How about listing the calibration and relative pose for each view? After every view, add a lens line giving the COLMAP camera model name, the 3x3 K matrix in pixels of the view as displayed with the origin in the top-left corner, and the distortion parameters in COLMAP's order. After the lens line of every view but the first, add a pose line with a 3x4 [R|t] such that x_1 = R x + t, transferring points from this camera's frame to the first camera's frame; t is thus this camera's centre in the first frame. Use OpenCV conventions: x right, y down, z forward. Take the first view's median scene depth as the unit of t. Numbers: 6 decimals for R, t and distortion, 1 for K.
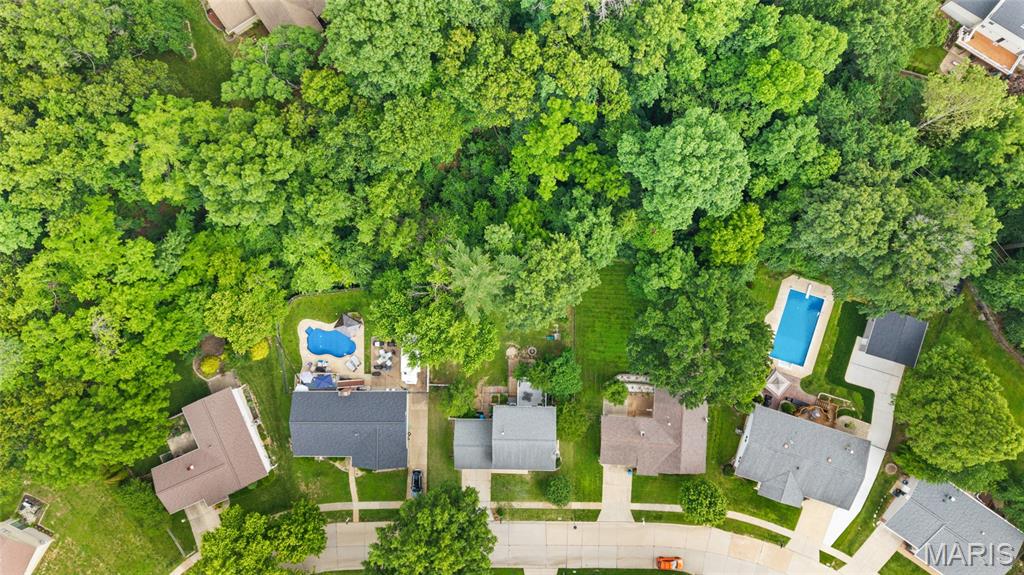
lens RADIAL K [[707.8, 0, 509.6], [0, 707.8, 288.8], [0, 0, 1]] dist [0.007559, -0.006492]
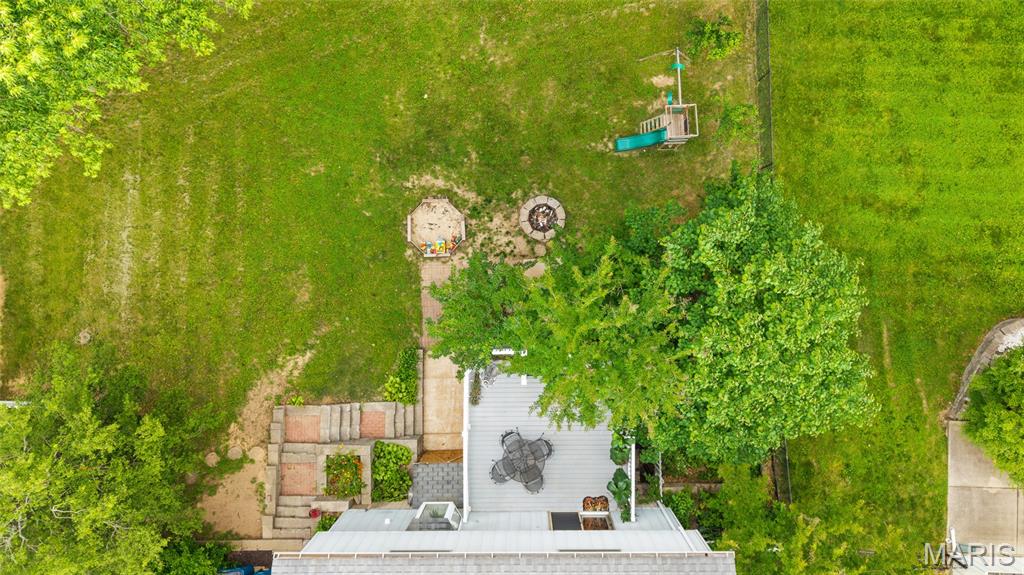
lens RADIAL K [[707.8, 0, 514.4], [0, 707.8, 286.1], [0, 0, 1]] dist [0.007559, -0.006492]
pose [[0.999567, -0.022293, 0.019198, 0.020783], [0.022649, 0.999571, -0.018559, 0.111222], [-0.018776, 0.018986, 0.999643, 0.815072]]
